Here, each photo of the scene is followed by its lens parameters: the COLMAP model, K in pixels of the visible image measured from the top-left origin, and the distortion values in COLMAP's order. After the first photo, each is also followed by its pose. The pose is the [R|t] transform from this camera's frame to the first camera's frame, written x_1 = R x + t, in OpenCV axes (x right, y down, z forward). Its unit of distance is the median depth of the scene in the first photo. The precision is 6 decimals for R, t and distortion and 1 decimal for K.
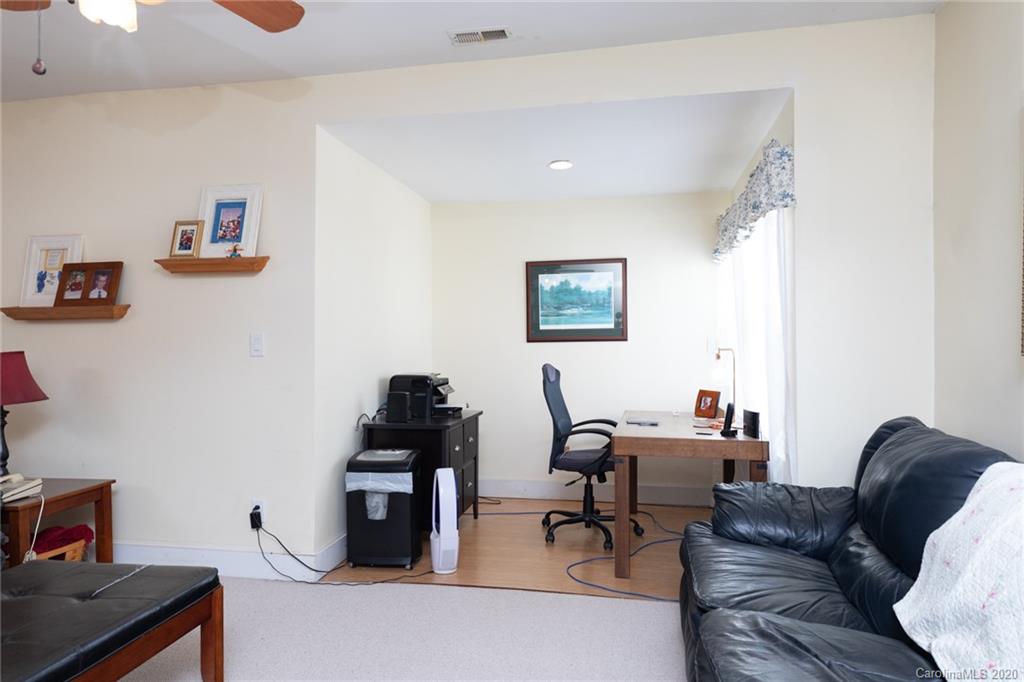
lens RADIAL K [[647.7, 0, 512.1], [0, 647.7, 342.9], [0, 0, 1]] dist [0.006033, -0.000048]
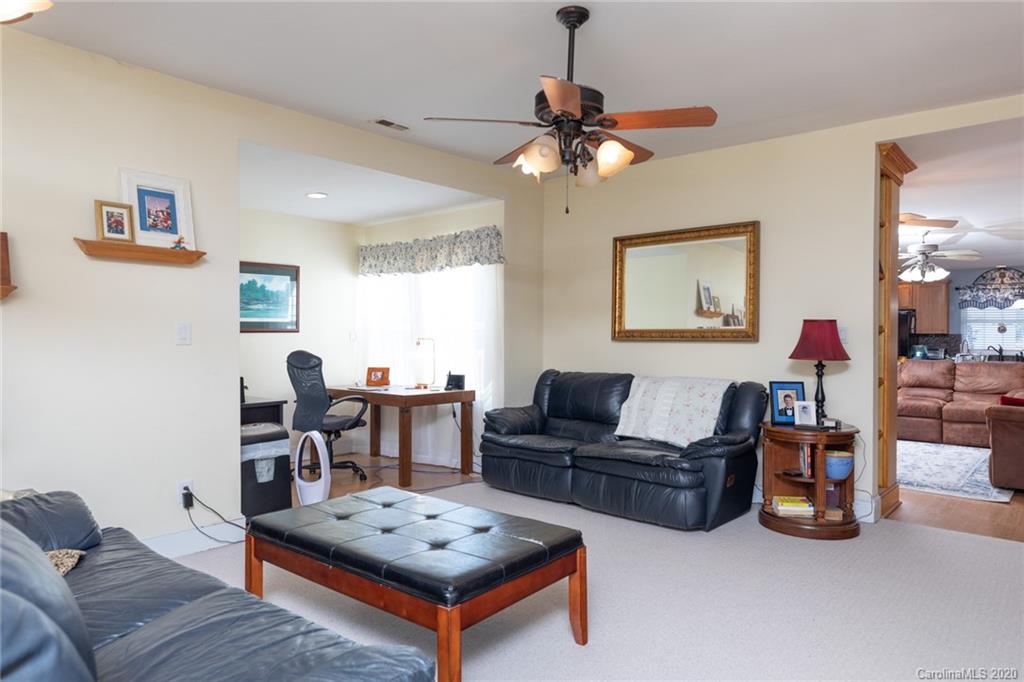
lens RADIAL K [[647.7, 0, 518.8], [0, 647.7, 340.5], [0, 0, 1]] dist [0.006033, -0.000048]
pose [[0.497395, -0.001772, 0.867523, -1.028516], [-0.005630, 0.999970, 0.005270, 0.005378], [-0.867506, -0.007505, 0.497370, 0.011385]]
